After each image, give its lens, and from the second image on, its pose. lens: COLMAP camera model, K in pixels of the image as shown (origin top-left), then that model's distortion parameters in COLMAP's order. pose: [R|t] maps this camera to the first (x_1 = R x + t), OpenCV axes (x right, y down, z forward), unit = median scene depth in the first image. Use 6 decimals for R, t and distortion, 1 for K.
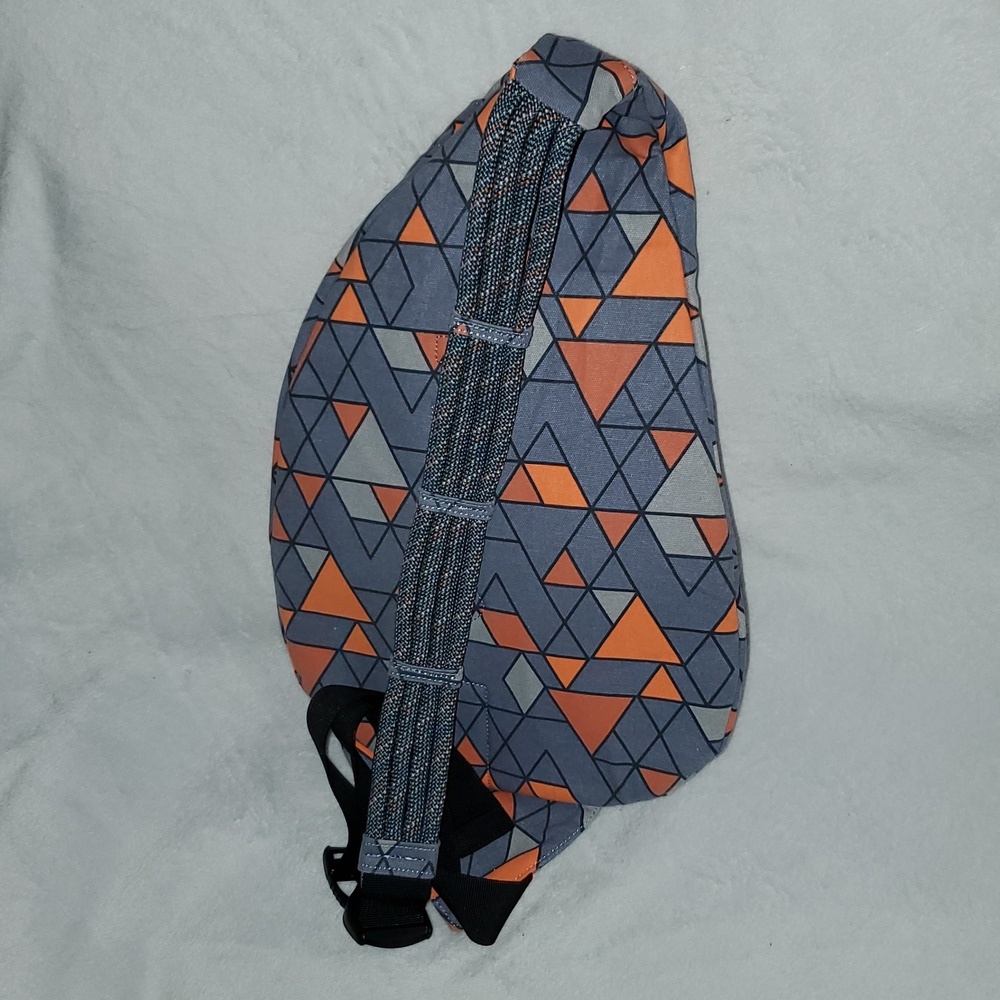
lens RADIAL K [[1747.9, 0, 520.9], [0, 1747.9, 504.1], [0, 0, 1]] dist [-0.005064, 0.163936]
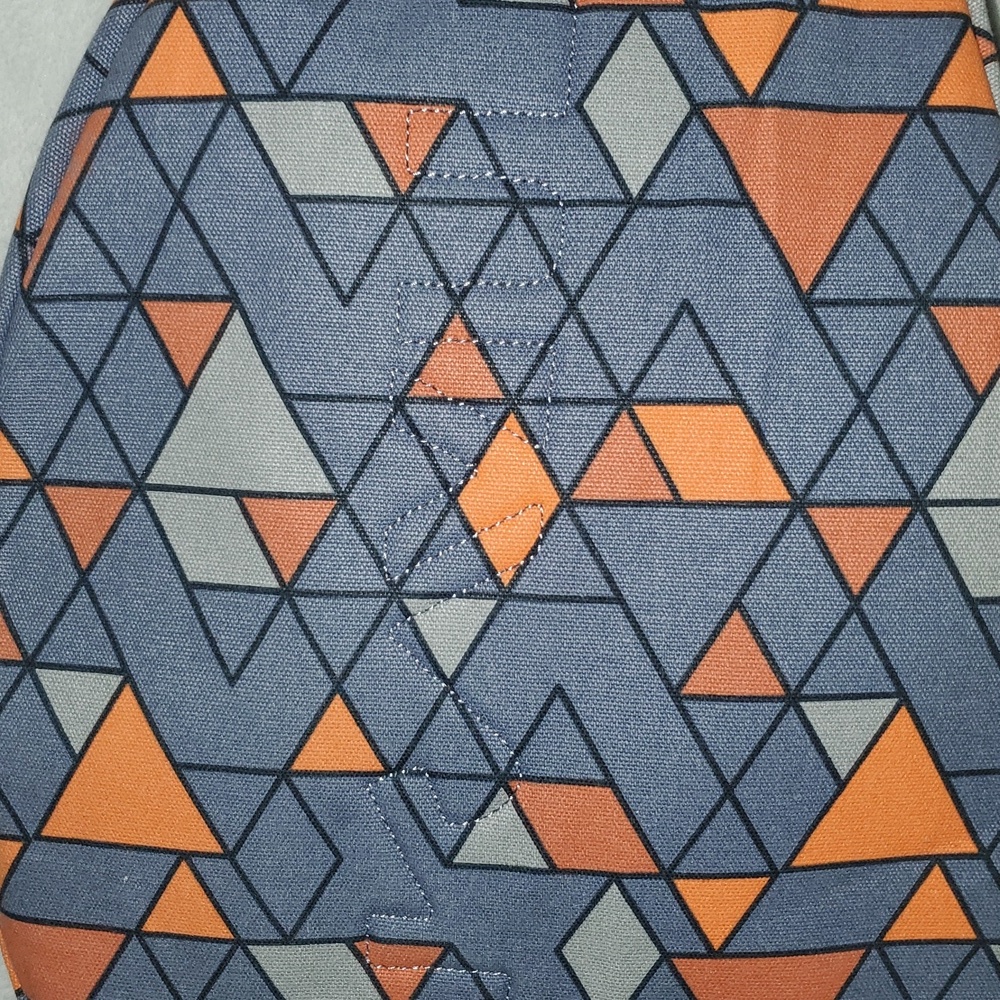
lens RADIAL K [[1747.9, 0, 520.9], [0, 1747.9, 504.1], [0, 0, 1]] dist [-0.005064, 0.163936]
pose [[0.971898, -0.040176, 0.231950, -0.120675], [0.075719, 0.986319, -0.146429, 0.058593], [-0.222894, 0.159877, 0.961643, 0.600731]]
